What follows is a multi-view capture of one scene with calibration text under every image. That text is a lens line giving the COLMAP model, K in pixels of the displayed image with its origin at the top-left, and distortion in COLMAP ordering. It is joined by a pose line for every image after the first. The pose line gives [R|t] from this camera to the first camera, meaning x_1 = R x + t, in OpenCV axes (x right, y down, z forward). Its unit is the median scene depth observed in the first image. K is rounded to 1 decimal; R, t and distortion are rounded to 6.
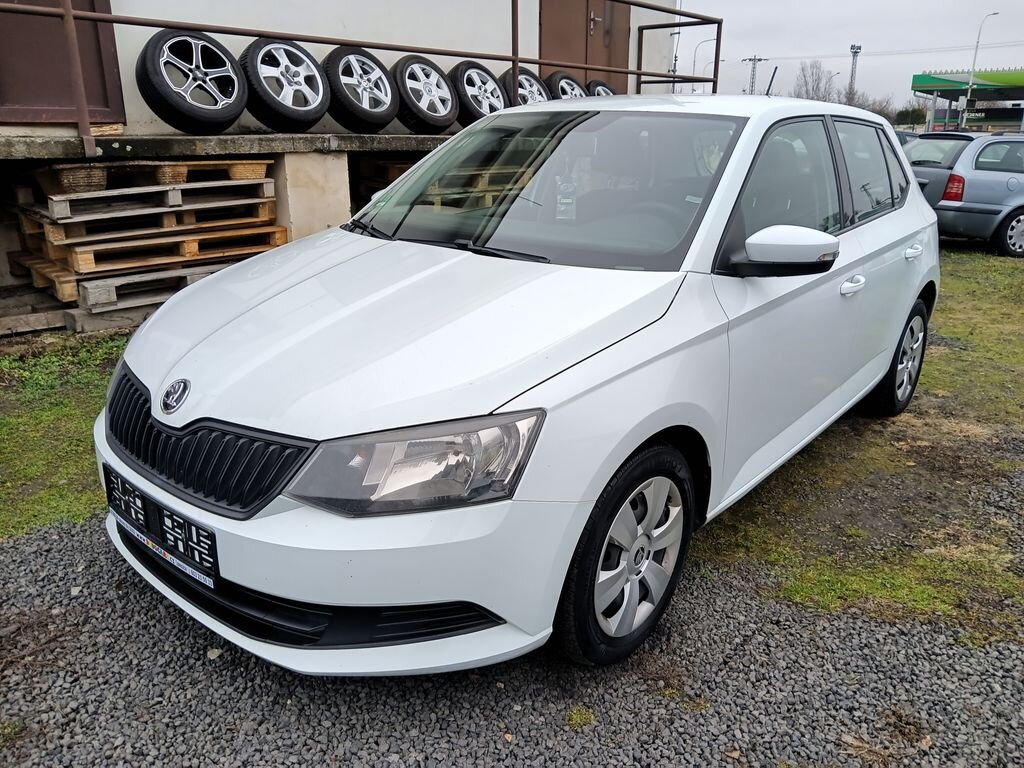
lens RADIAL K [[760.1, 0, 512.0], [0, 760.1, 384.0], [0, 0, 1]] dist [-0.007922, -0.006549]
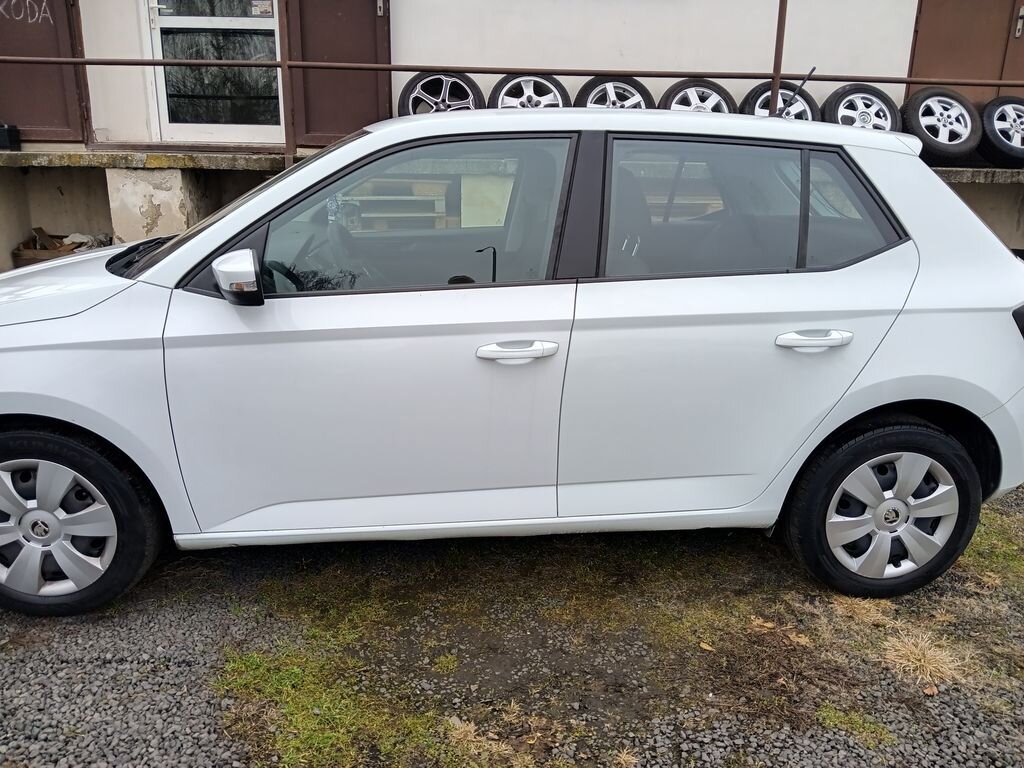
lens RADIAL K [[786.0, 0, 512.0], [0, 786.0, 384.0], [0, 0, 1]] dist [0.009954, -0.013974]
pose [[0.714863, 0.194464, -0.671680, 0.545424], [-0.236323, 0.971221, 0.029670, -0.061402], [0.658120, 0.137524, 0.740247, 0.245915]]
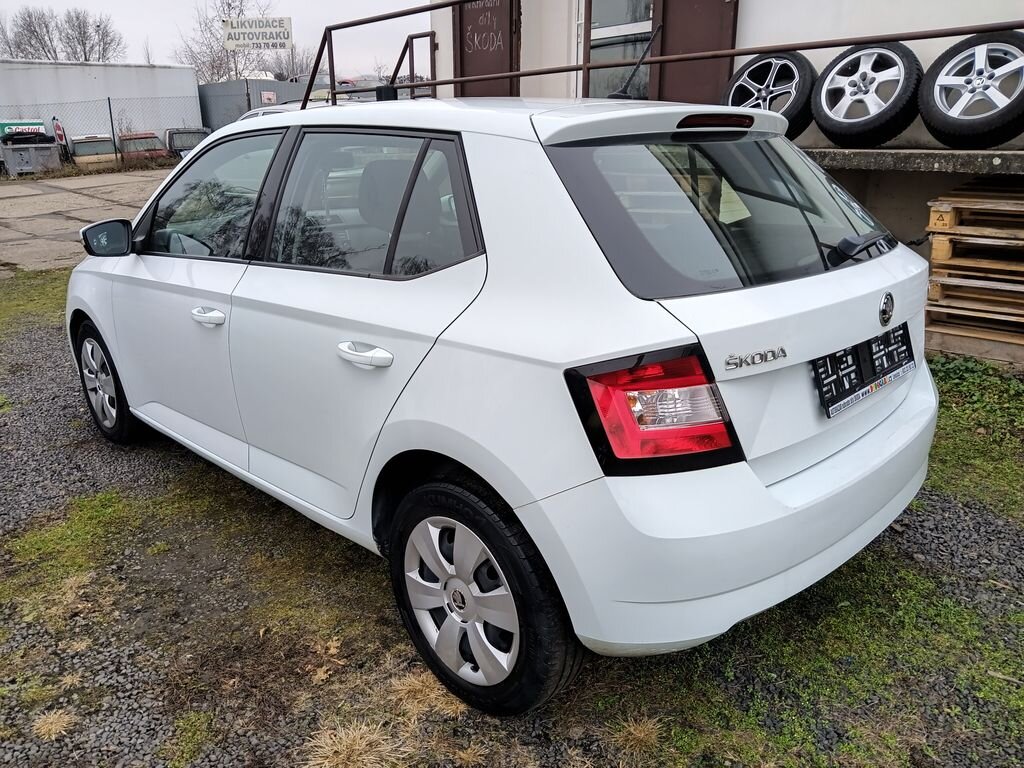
lens RADIAL K [[786.0, 0, 512.0], [0, 786.0, 384.0], [0, 0, 1]] dist [0.009954, -0.013974]
pose [[-0.083497, 0.276956, -0.957248, 0.753530], [-0.324272, 0.900769, 0.288900, -0.251669], [0.942272, 0.334531, 0.014598, 0.795309]]
